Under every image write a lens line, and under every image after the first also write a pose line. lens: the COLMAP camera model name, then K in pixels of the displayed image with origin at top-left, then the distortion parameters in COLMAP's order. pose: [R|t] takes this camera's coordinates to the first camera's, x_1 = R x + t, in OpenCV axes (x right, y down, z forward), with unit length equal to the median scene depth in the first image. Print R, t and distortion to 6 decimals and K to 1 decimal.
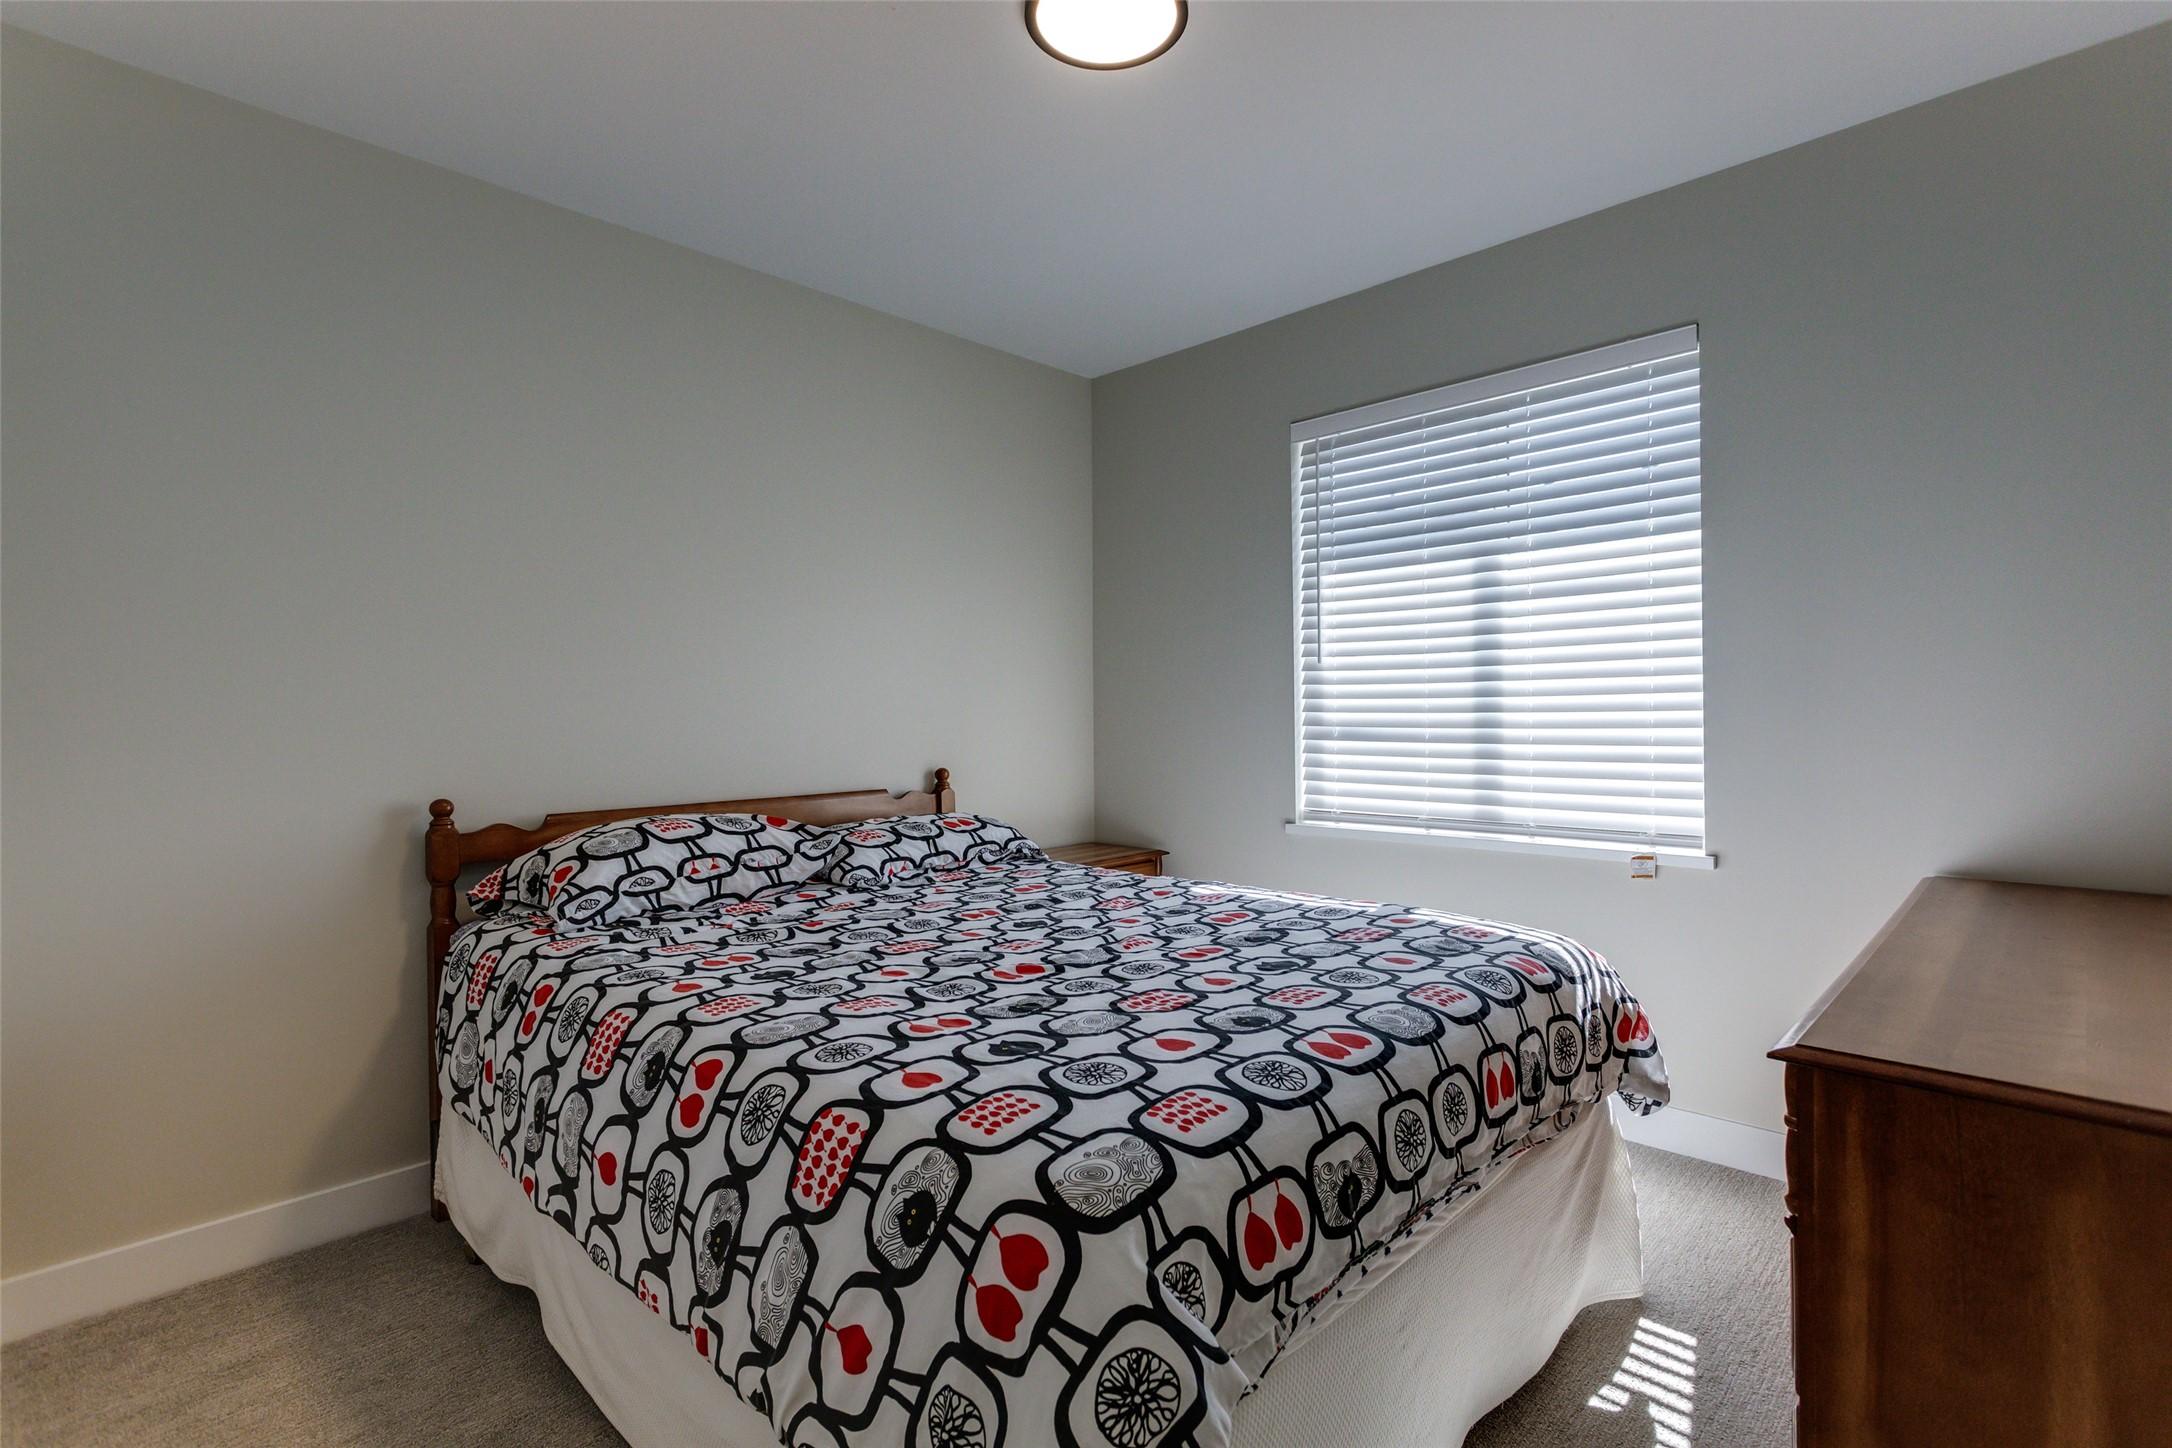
lens RADIAL K [[1053.5, 0, 1080.0], [0, 1053.5, 726.3], [0, 0, 1]] dist [-0.005956, -0.000042]
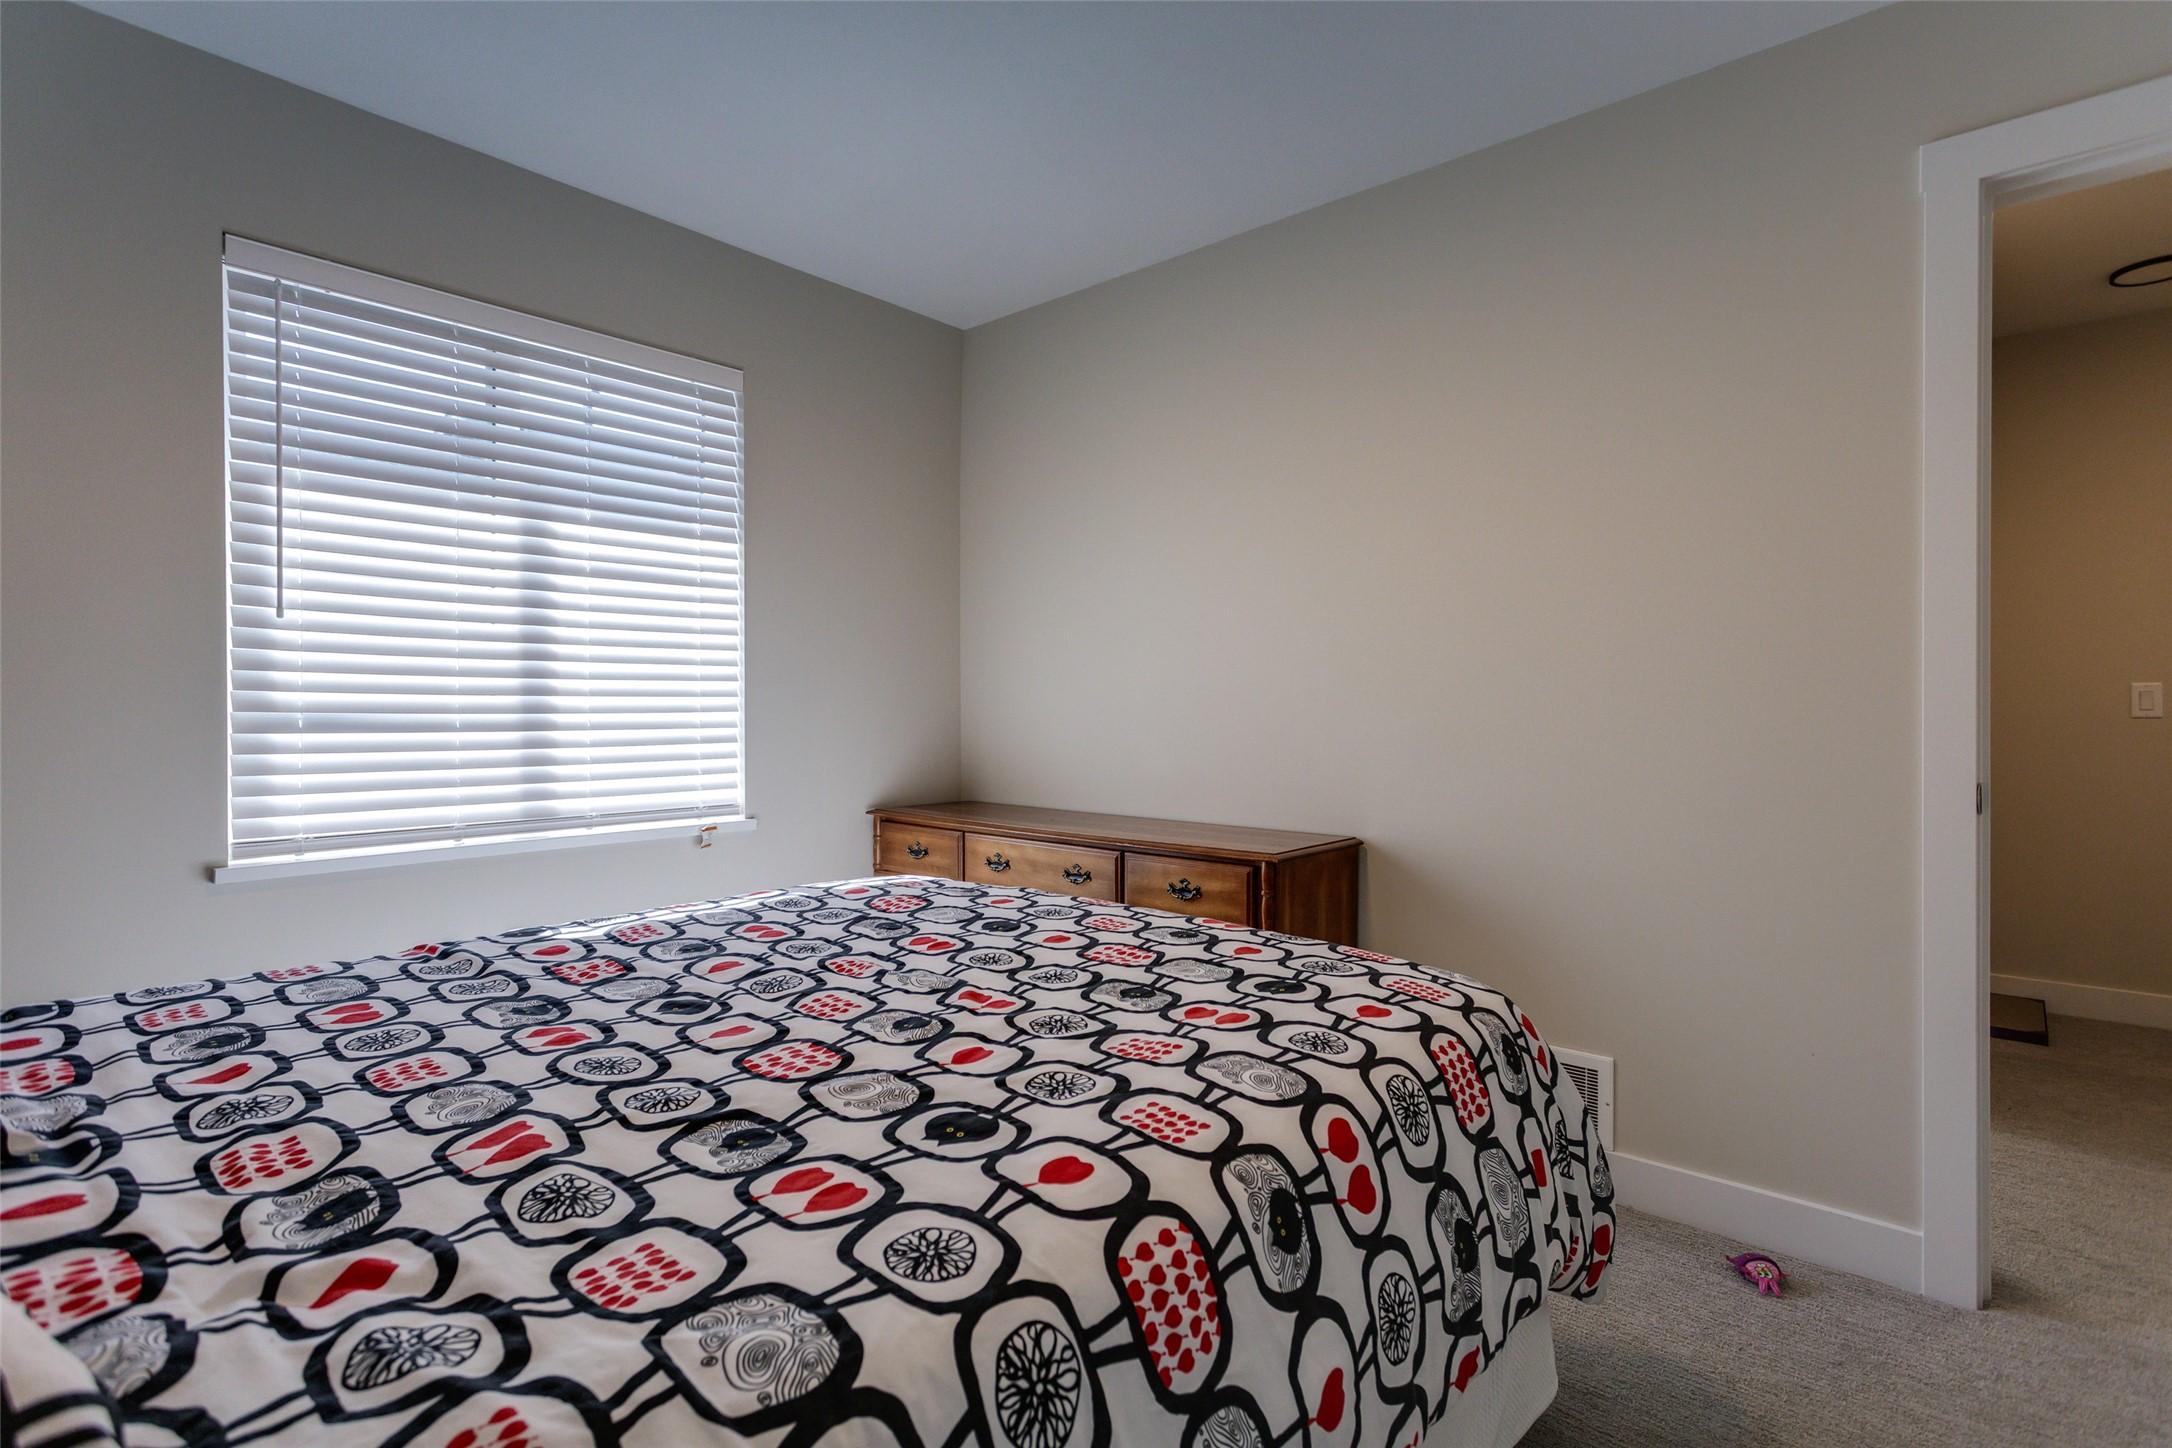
lens RADIAL K [[1053.5, 0, 1083.1], [0, 1053.5, 711.7], [0, 0, 1]] dist [-0.005956, -0.000042]
pose [[-0.088262, -0.005400, 0.996083, -0.741718], [0.000600, 0.999985, 0.005474, -0.005581], [-0.996097, 0.001081, -0.088258, 0.860225]]
